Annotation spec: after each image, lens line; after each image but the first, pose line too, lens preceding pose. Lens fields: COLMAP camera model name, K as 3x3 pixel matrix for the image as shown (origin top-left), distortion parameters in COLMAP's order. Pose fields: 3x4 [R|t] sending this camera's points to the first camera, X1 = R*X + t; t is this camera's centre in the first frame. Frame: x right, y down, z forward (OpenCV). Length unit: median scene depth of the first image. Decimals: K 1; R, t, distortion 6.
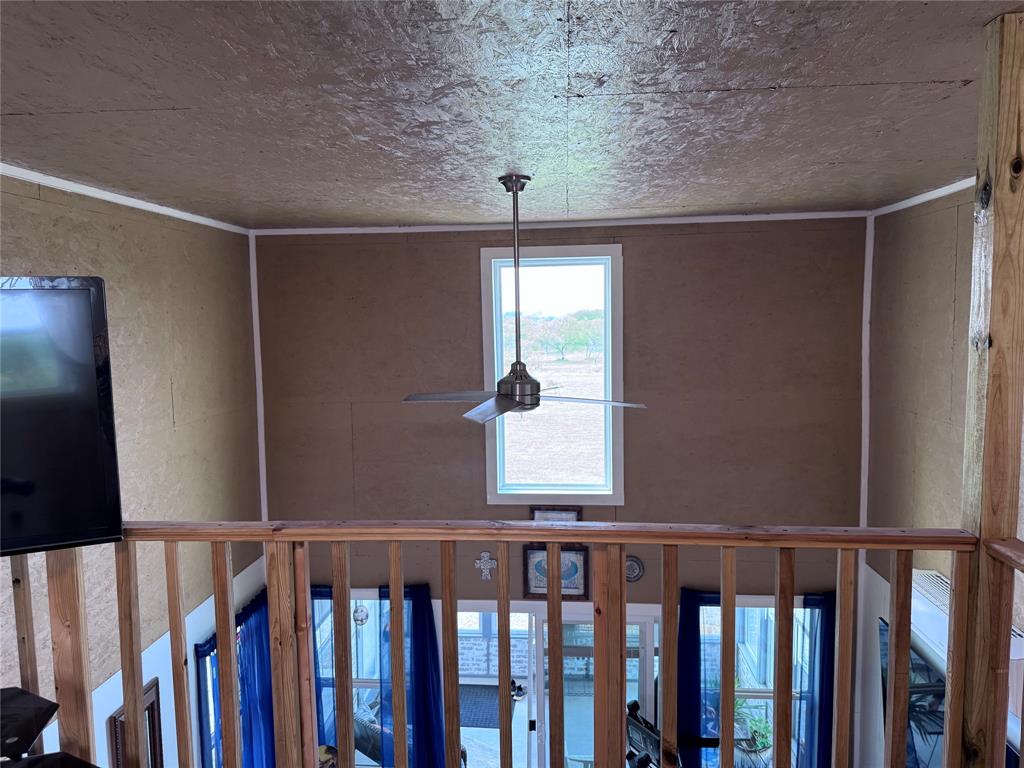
lens RADIAL K [[724.3, 0, 512.0], [0, 724.3, 384.0], [0, 0, 1]] dist [0.129456, -0.167425]
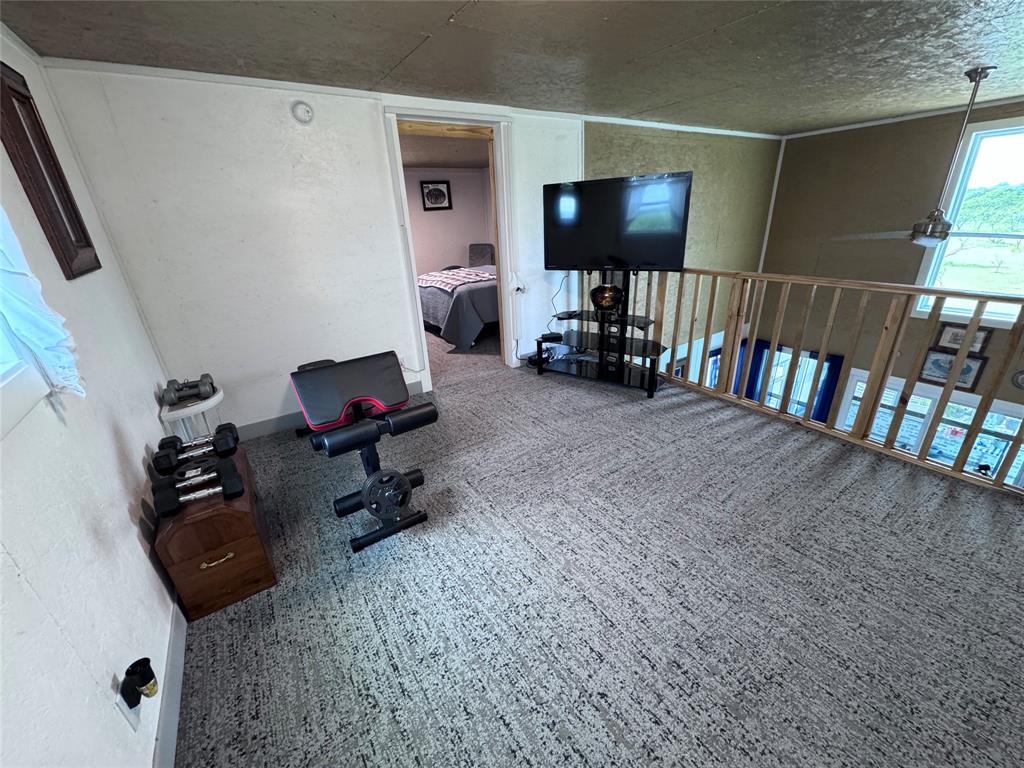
lens RADIAL K [[410.7, 0, 511.7], [0, 410.7, 383.4], [0, 0, 1]] dist [-0.002365, 0.000132]
pose [[0.619822, 0.284980, -0.731168, 0.177643], [-0.031863, 0.940101, 0.339404, 0.046544], [0.784095, -0.187073, 0.591776, -0.275309]]
